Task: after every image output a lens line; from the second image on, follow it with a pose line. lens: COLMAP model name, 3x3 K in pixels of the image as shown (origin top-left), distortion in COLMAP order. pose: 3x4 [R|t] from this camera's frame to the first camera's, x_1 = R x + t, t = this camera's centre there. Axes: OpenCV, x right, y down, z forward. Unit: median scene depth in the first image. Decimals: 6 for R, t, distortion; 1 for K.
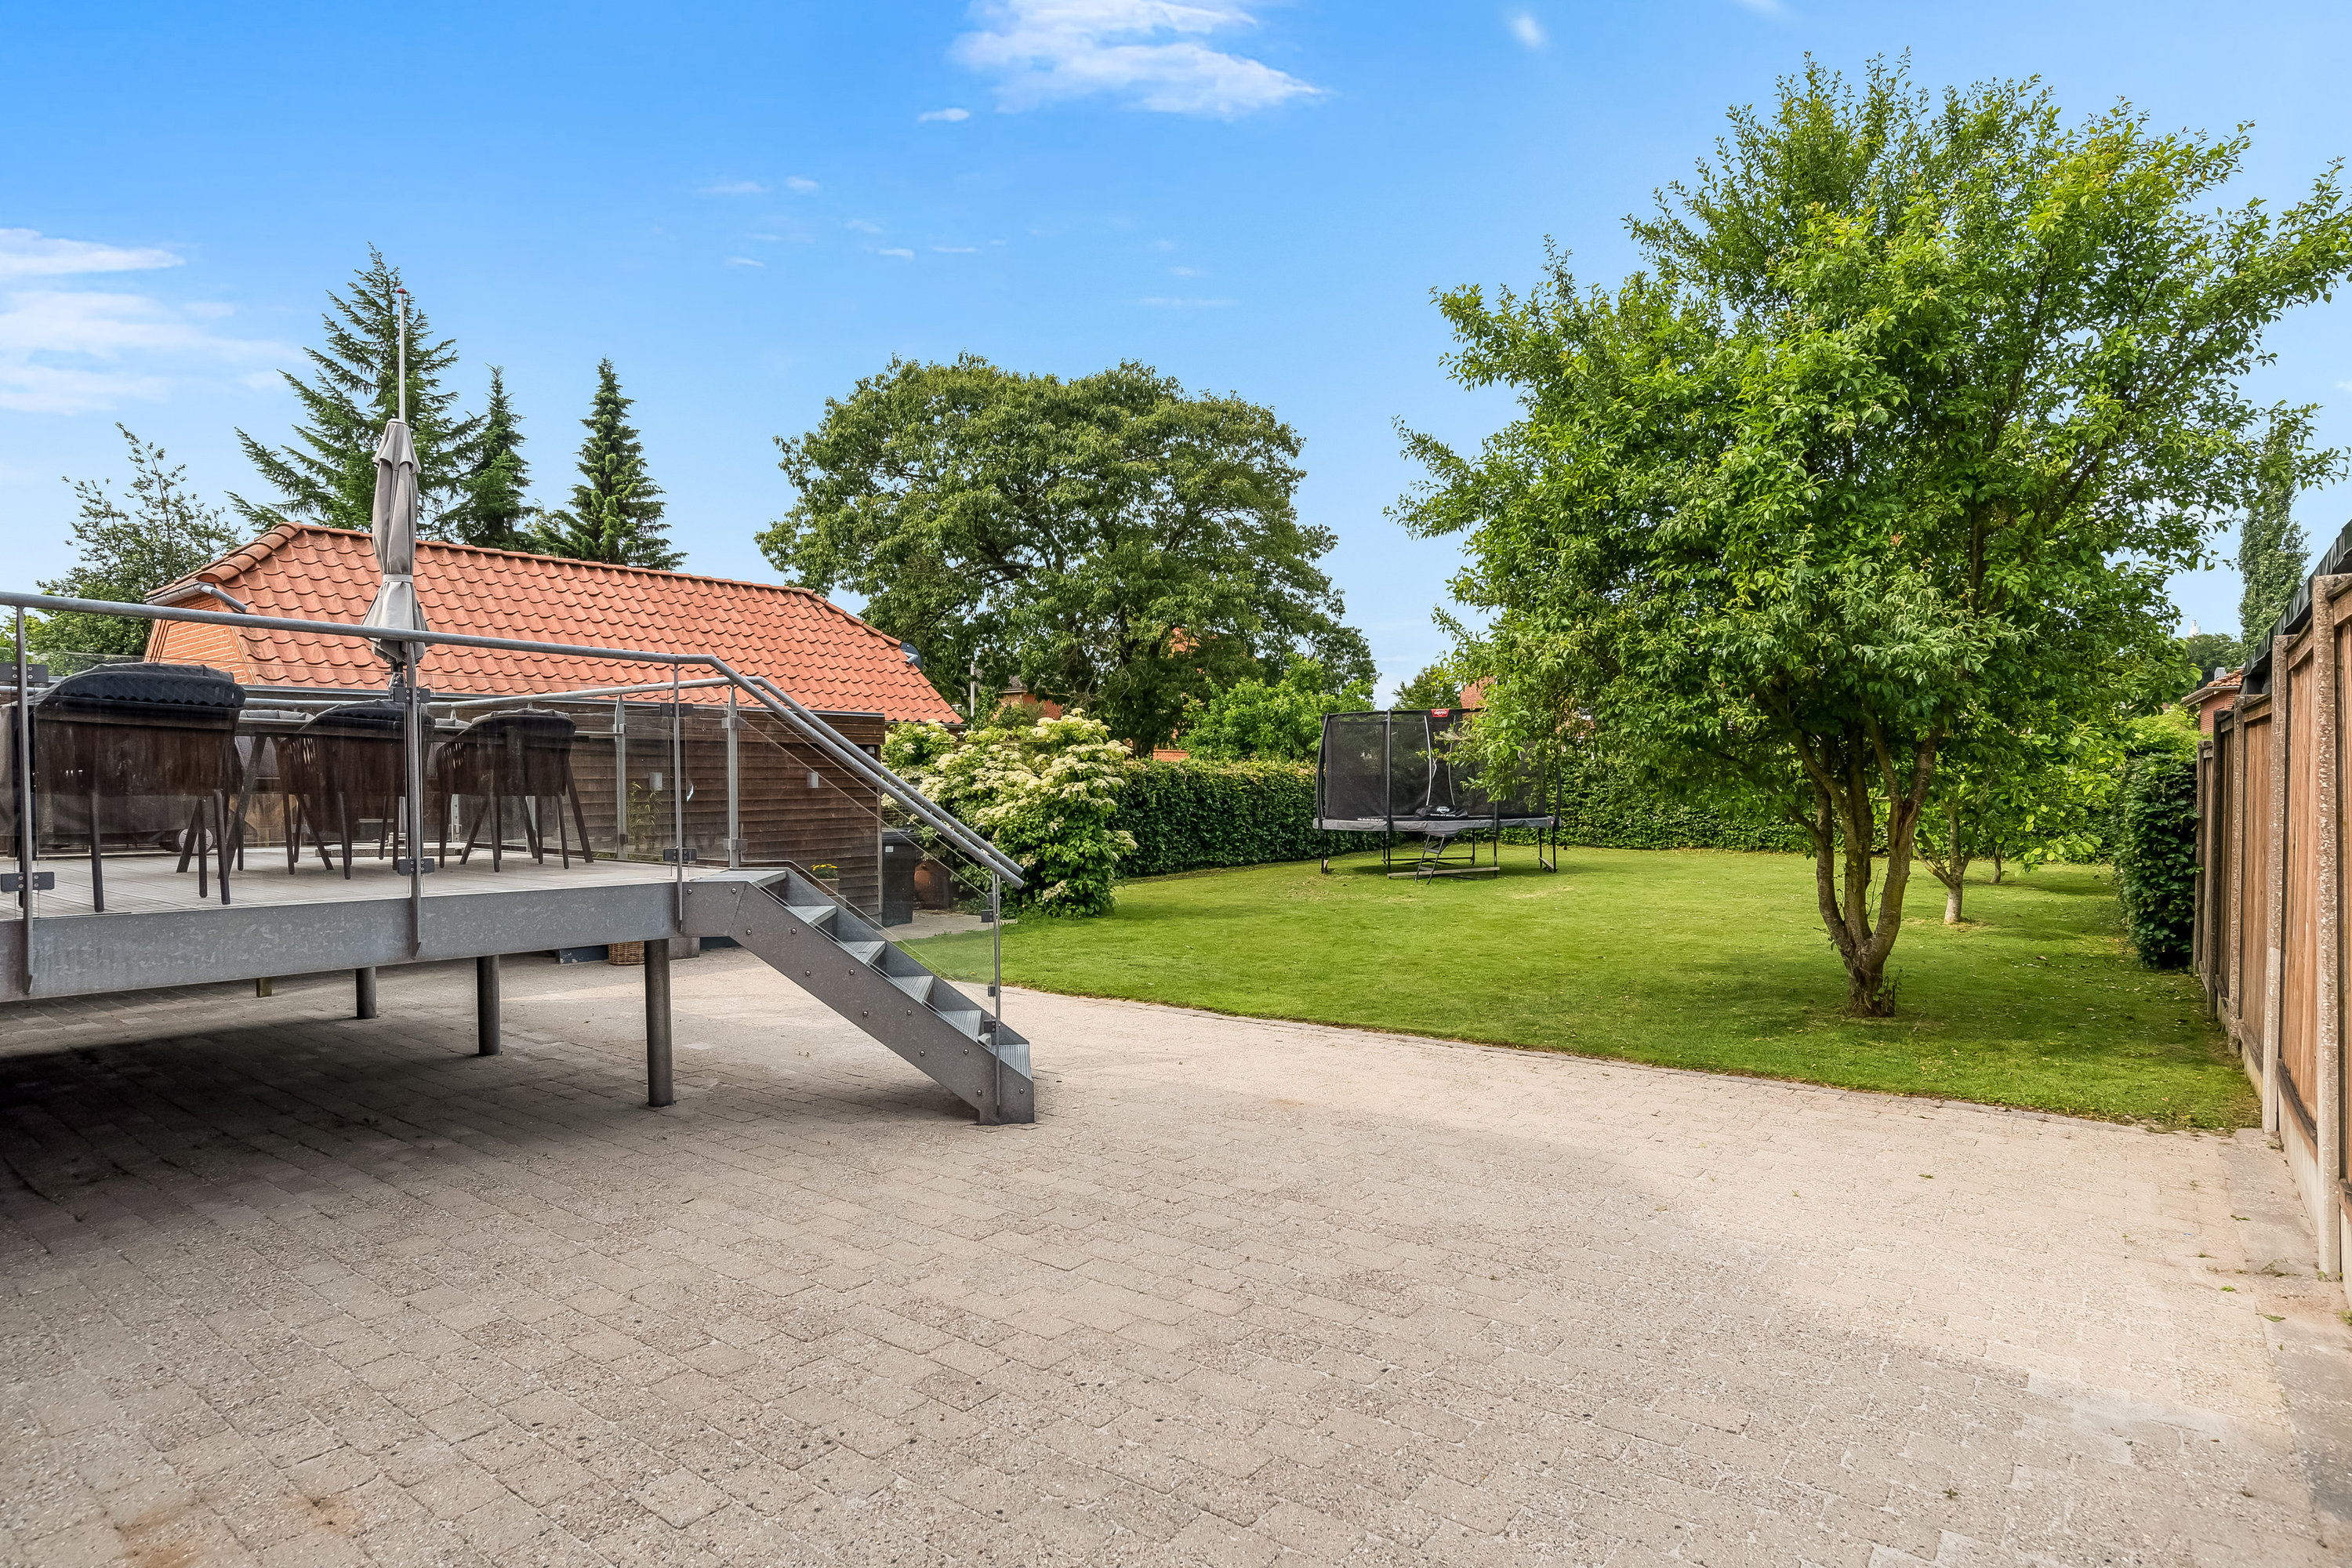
lens RADIAL K [[1251.9, 0, 1175.9], [0, 1251.9, 812.6], [0, 0, 1]] dist [-0.034578, -0.000024]
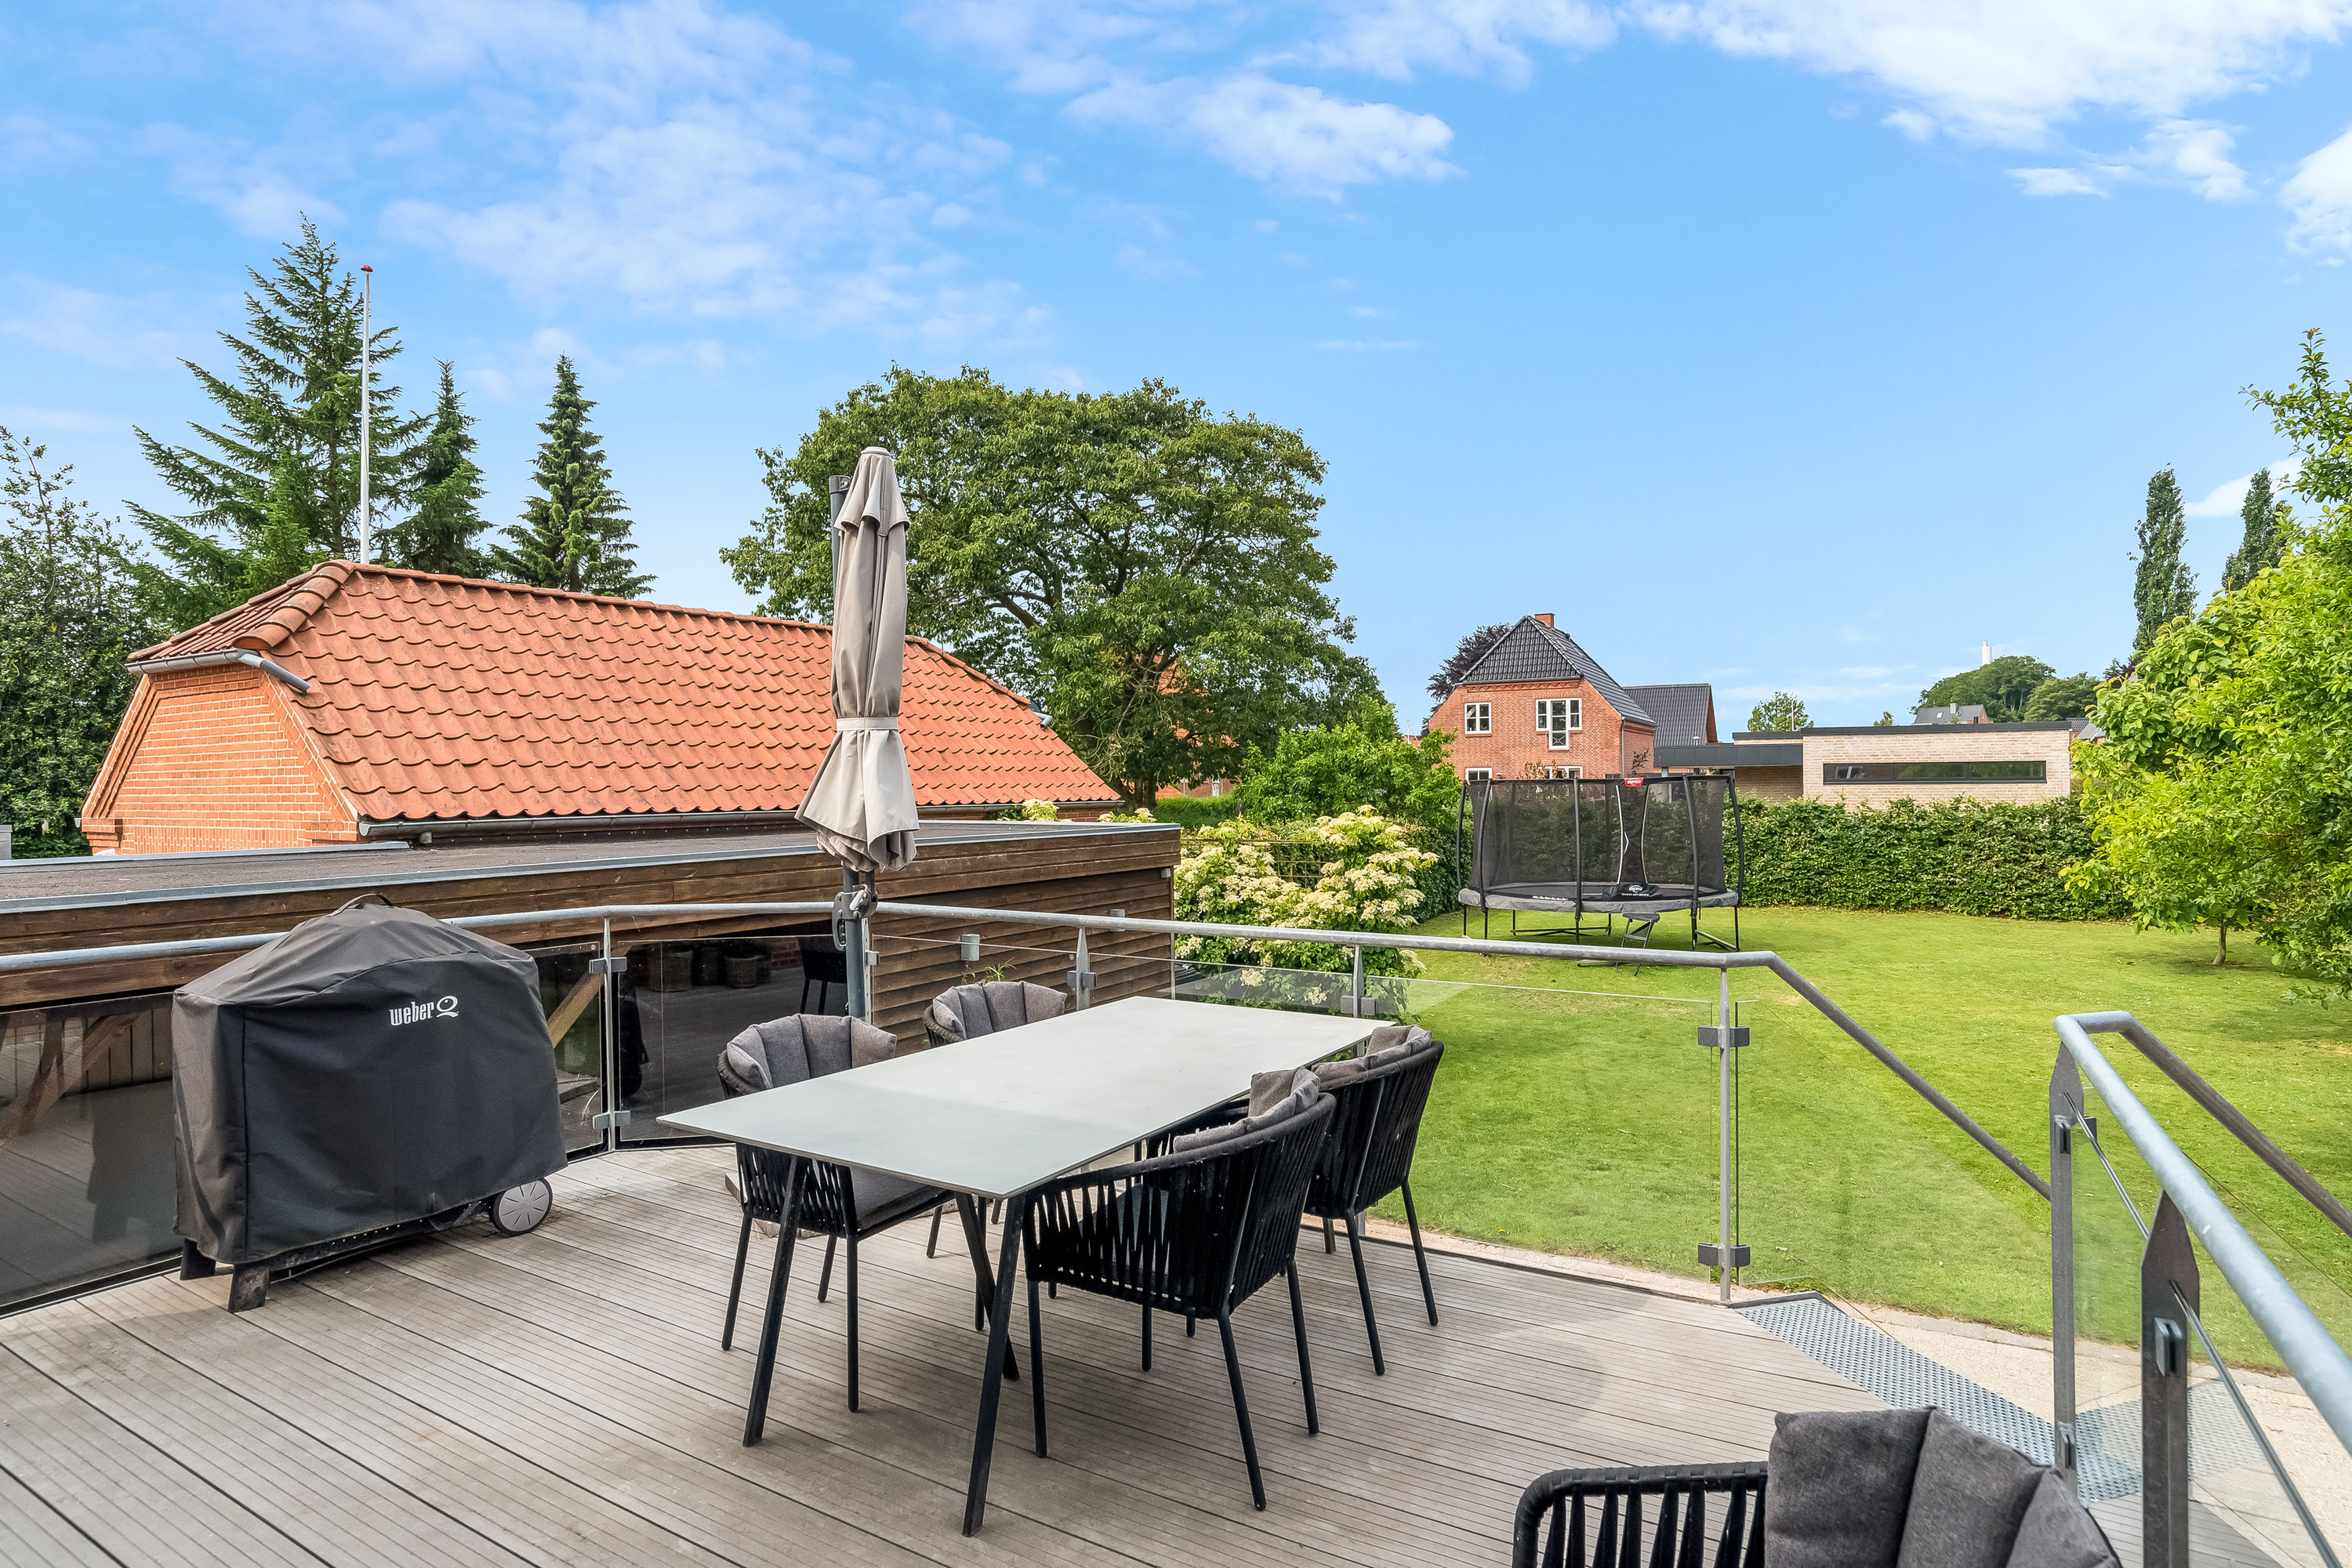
lens RADIAL K [[1224.6, 0, 1176.0], [0, 1224.6, 784.0], [0, 0, 1]] dist [-0.036133, 0.000771]
pose [[0.993123, -0.003848, 0.117009, -0.139583], [0.007081, 0.999604, -0.027227, -0.035906], [-0.116858, 0.027868, 0.992758, 0.103922]]
